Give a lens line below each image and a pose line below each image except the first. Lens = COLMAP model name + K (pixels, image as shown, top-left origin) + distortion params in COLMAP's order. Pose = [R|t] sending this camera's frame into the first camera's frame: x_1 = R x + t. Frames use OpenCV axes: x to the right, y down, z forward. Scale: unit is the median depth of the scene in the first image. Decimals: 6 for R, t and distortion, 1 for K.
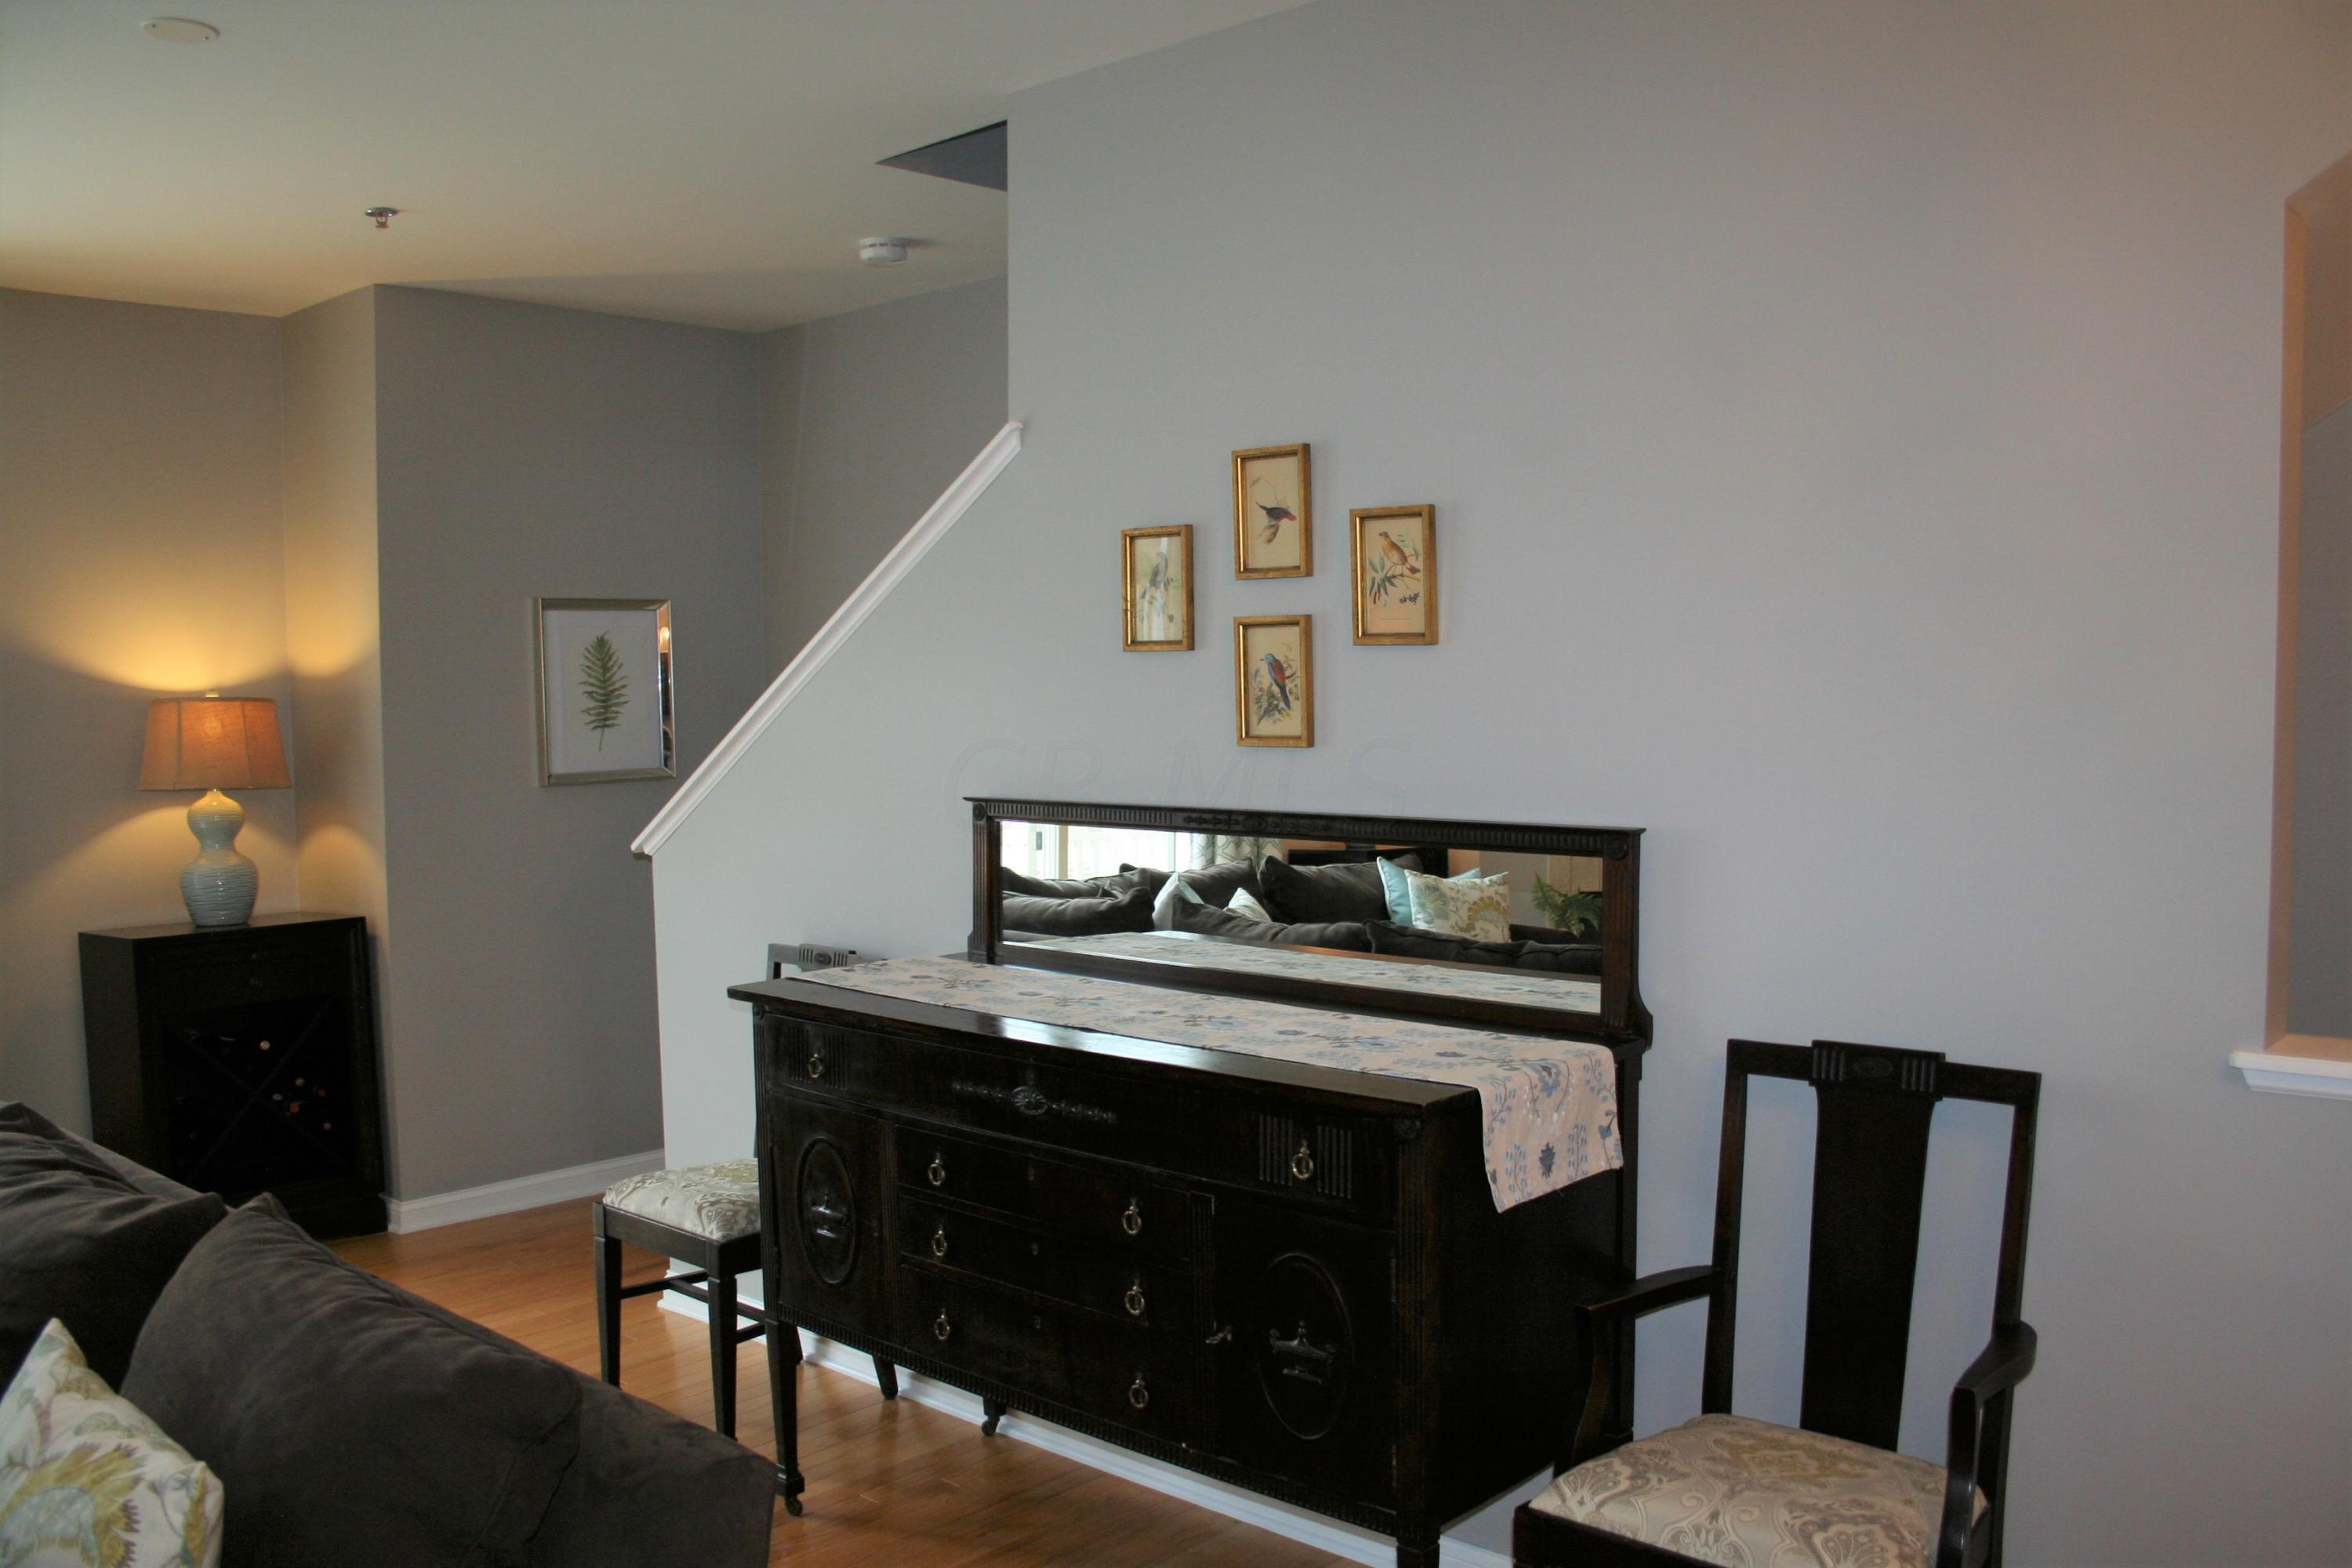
lens RADIAL K [[1943.5, 0, 1137.6], [0, 1943.5, 791.0], [0, 0, 1]] dist [-0.148427, 0.126927]
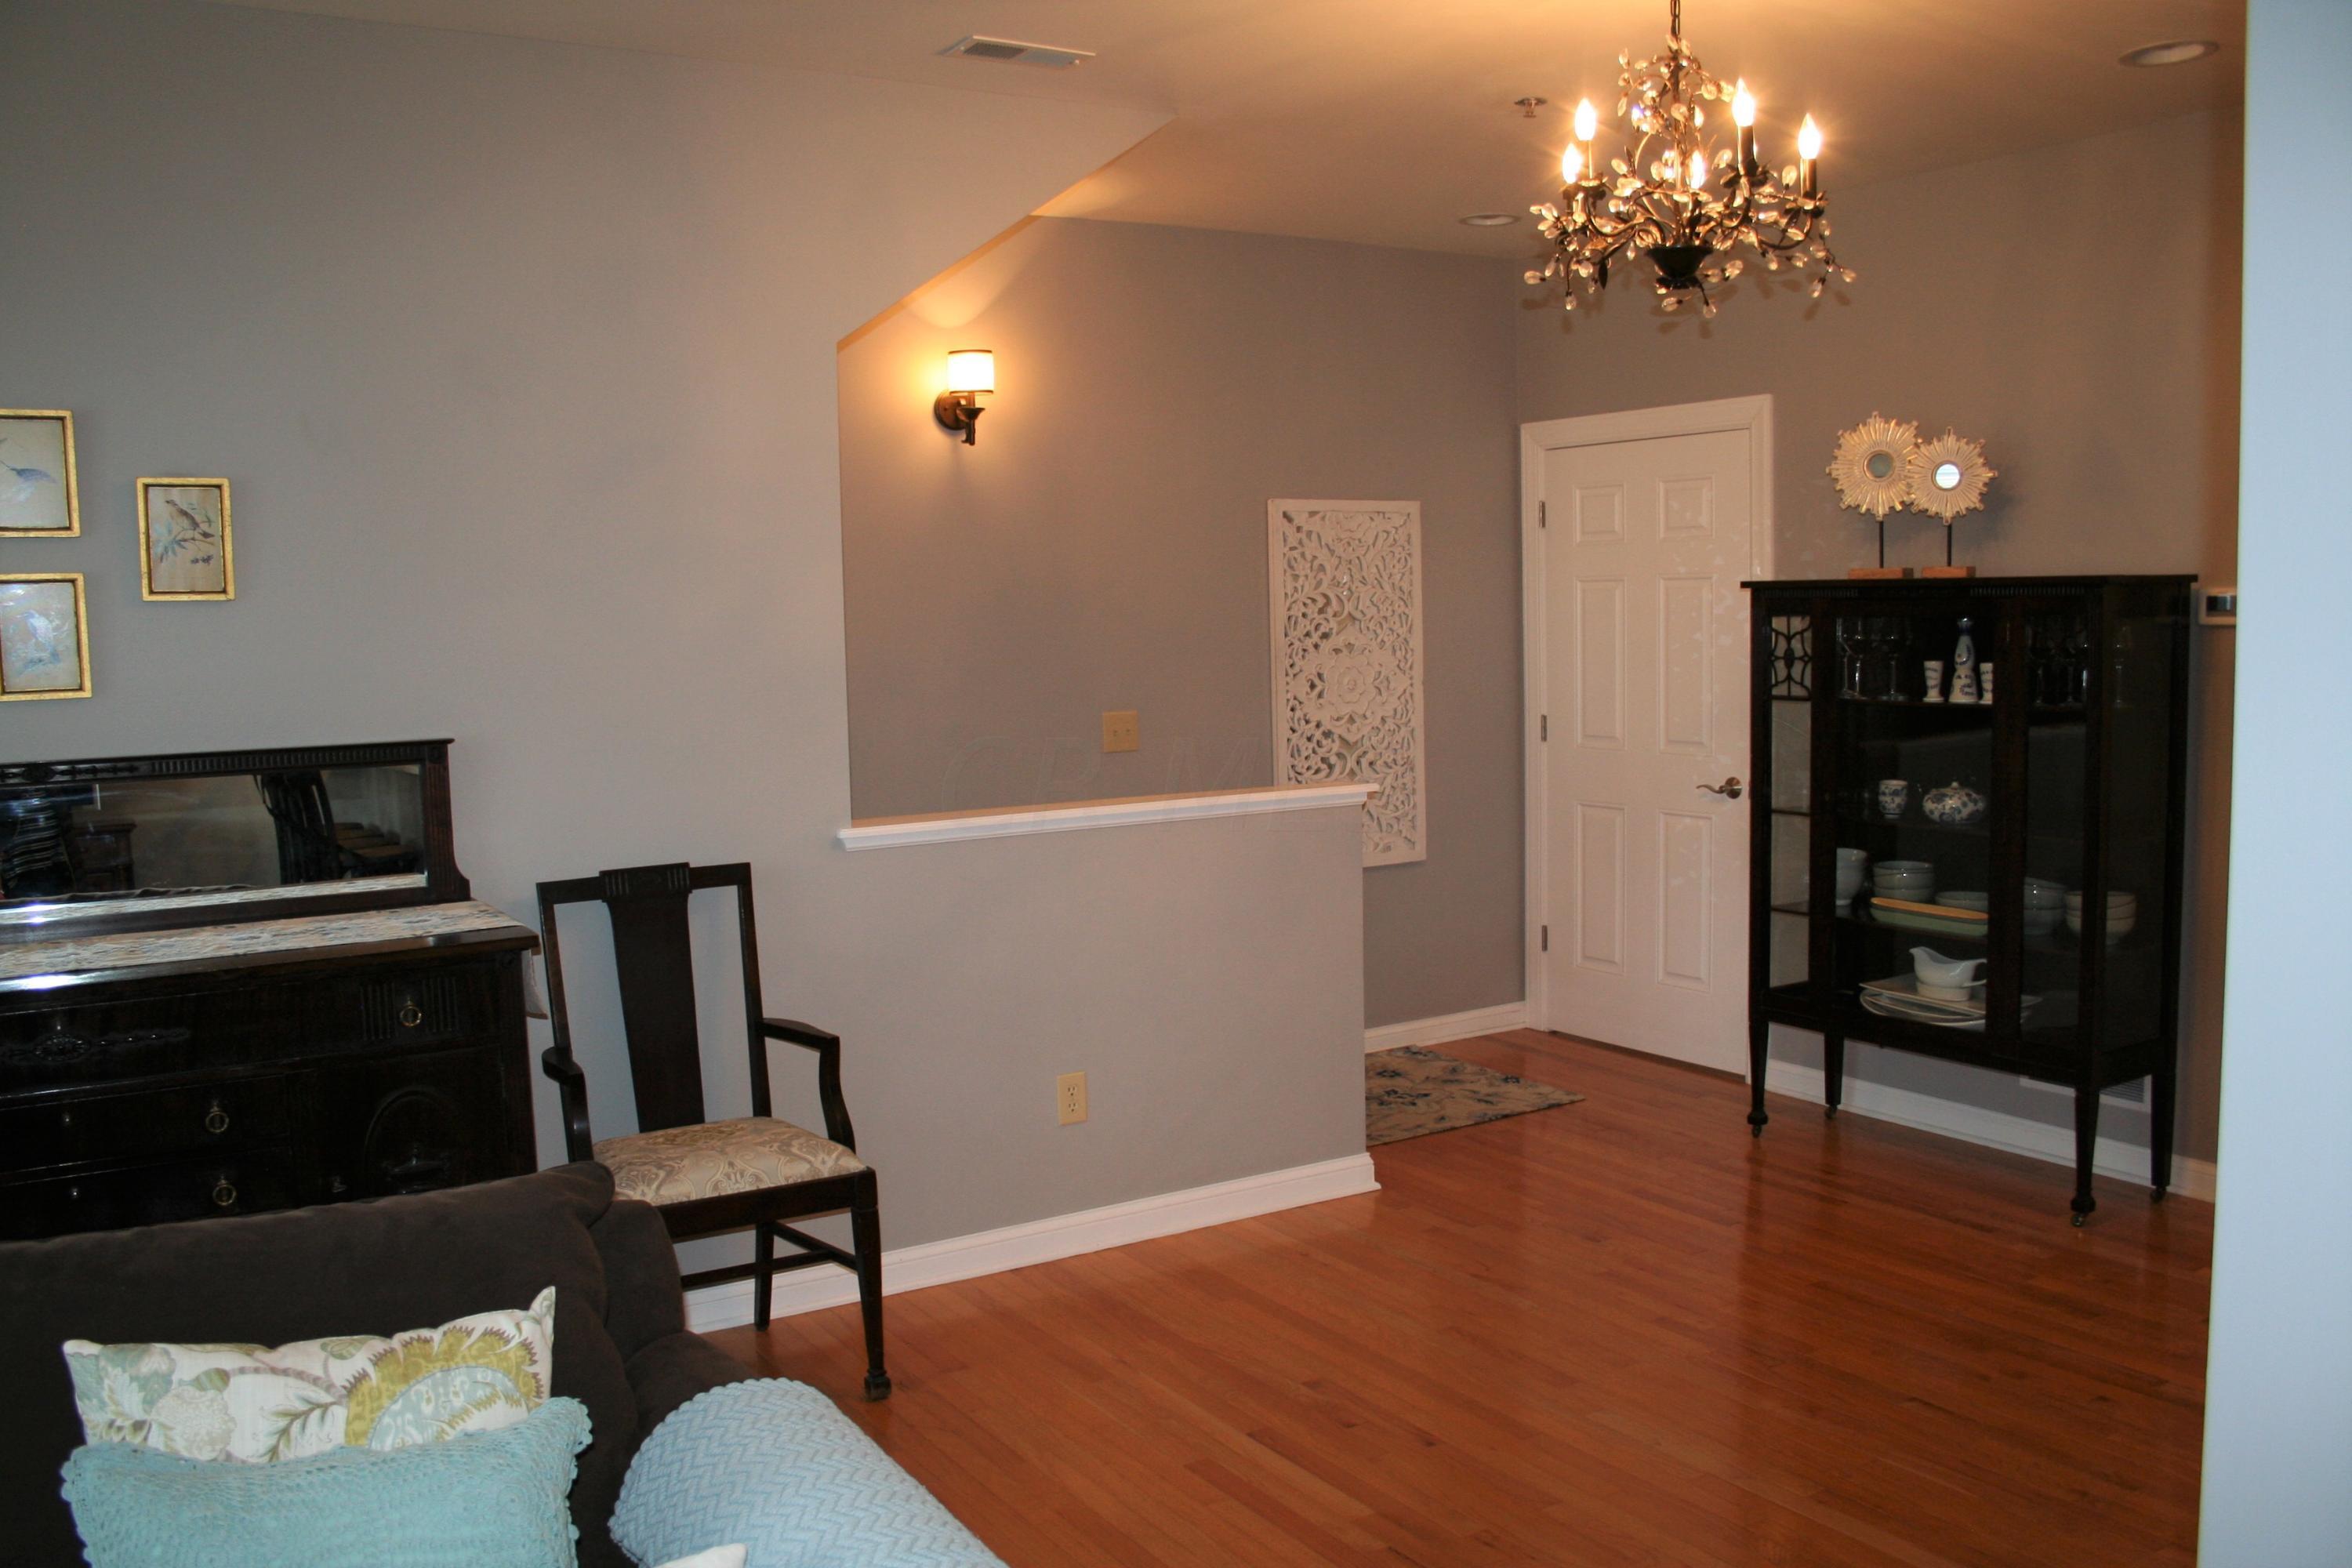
lens RADIAL K [[1943.5, 0, 1137.6], [0, 1943.5, 791.0], [0, 0, 1]] dist [-0.148427, 0.126927]
pose [[0.296479, -0.088399, 0.950939, -0.942836], [0.075227, 0.994775, 0.069020, 0.000973], [-0.952072, 0.051074, 0.301580, 0.183006]]
